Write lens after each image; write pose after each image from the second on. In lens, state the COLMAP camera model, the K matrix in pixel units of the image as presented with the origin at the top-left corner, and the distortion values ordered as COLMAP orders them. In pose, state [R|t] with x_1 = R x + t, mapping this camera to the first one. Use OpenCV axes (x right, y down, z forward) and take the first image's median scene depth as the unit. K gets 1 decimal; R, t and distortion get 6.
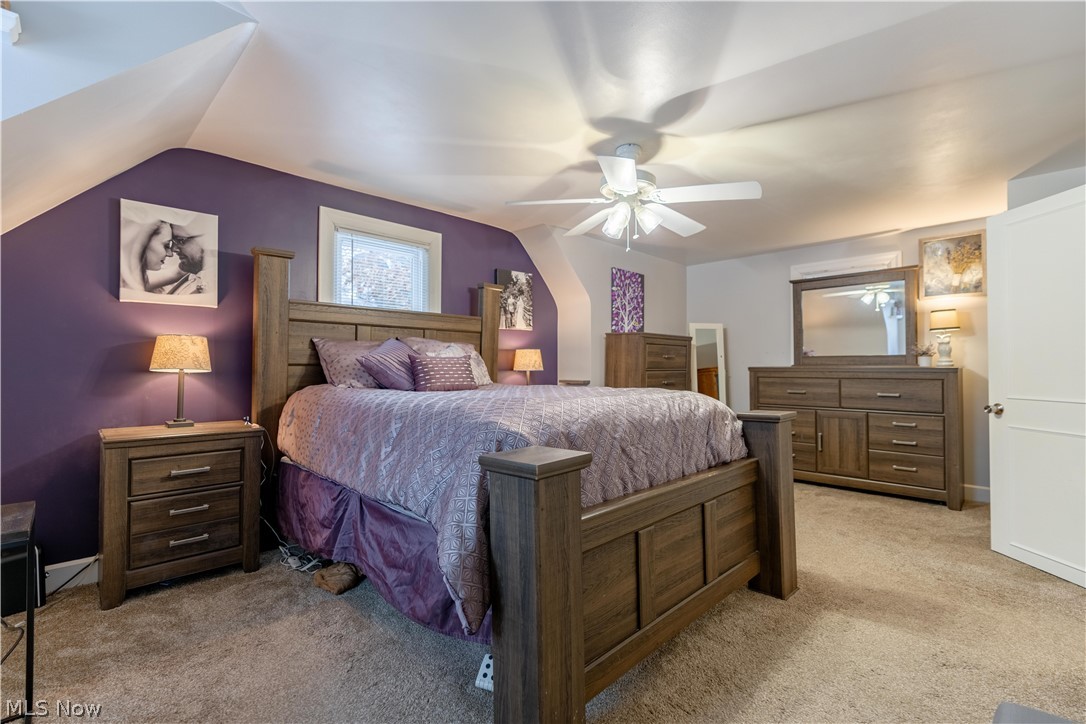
lens RADIAL K [[493.2, 0, 545.2], [0, 493.2, 354.2], [0, 0, 1]] dist [-0.007994, 0.002002]
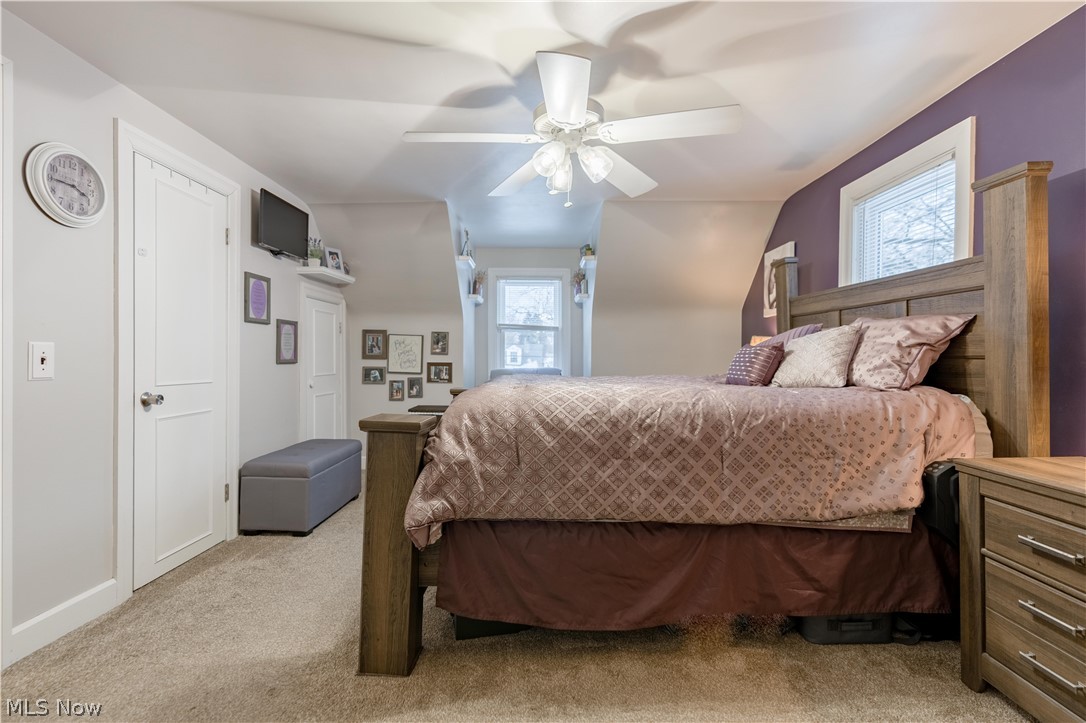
lens RADIAL K [[493.2, 0, 543.7], [0, 493.2, 361.6], [0, 0, 1]] dist [-0.007994, 0.002002]
pose [[-0.725112, 0.002424, -0.688627, 0.699765], [0.008842, 0.999944, -0.005790, 0.037379], [0.688574, -0.010287, -0.725093, 1.472900]]
